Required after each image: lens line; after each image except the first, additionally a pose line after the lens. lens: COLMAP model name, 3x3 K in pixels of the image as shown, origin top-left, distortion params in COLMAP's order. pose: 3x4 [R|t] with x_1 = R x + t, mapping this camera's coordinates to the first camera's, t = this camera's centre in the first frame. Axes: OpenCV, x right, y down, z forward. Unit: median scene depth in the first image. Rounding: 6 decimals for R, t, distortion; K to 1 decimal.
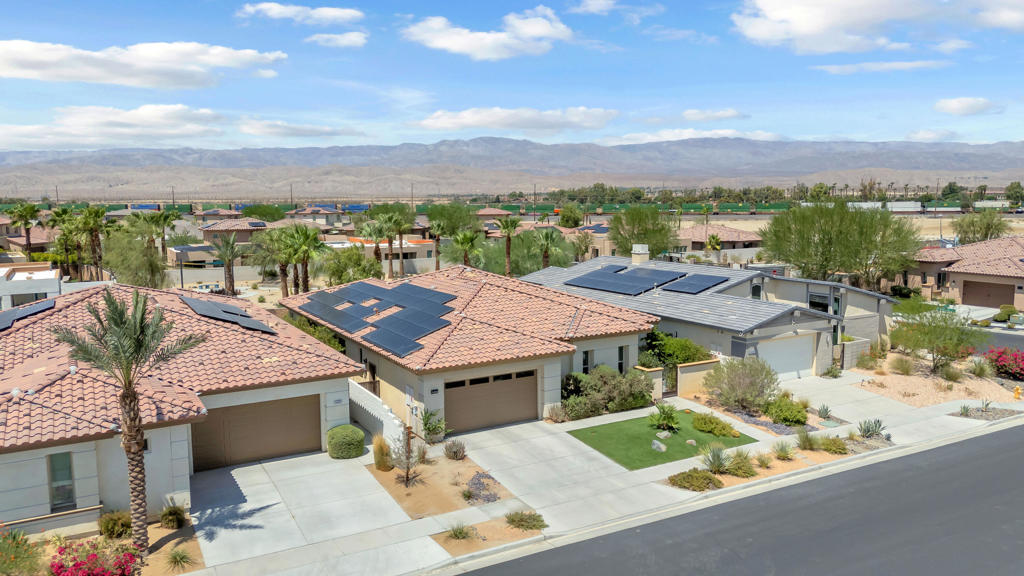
lens RADIAL K [[750.8, 0, 513.1], [0, 750.8, 289.4], [0, 0, 1]] dist [0.081696, -0.085903]
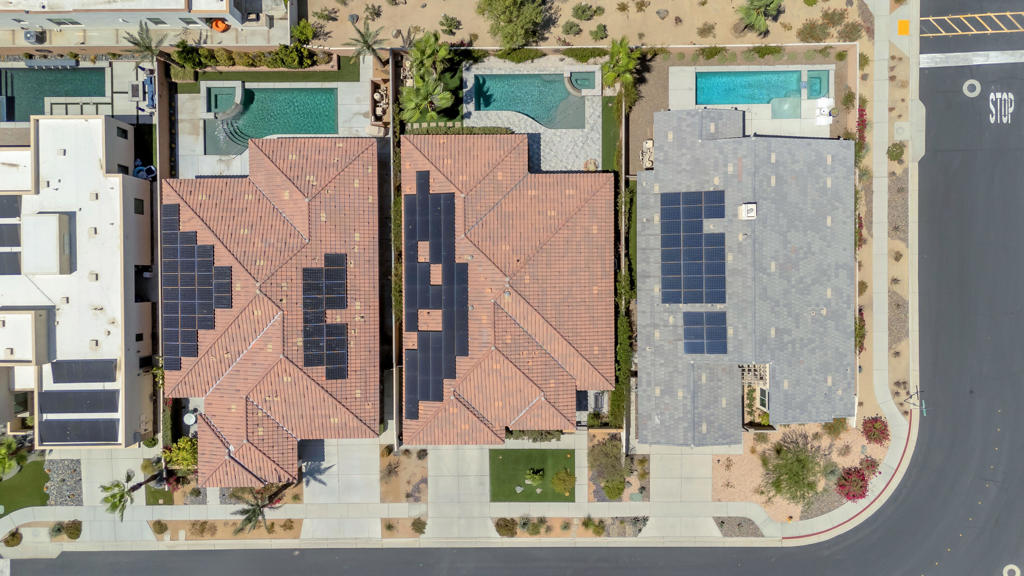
lens RADIAL K [[750.8, 0, 513.1], [0, 750.8, 289.4], [0, 0, 1]] dist [0.081696, -0.085903]
pose [[0.870352, 0.492428, -0.001363, -0.071682], [-0.052271, 0.095139, 0.994091, -1.730339], [0.489647, -0.865138, 0.108544, 1.179911]]
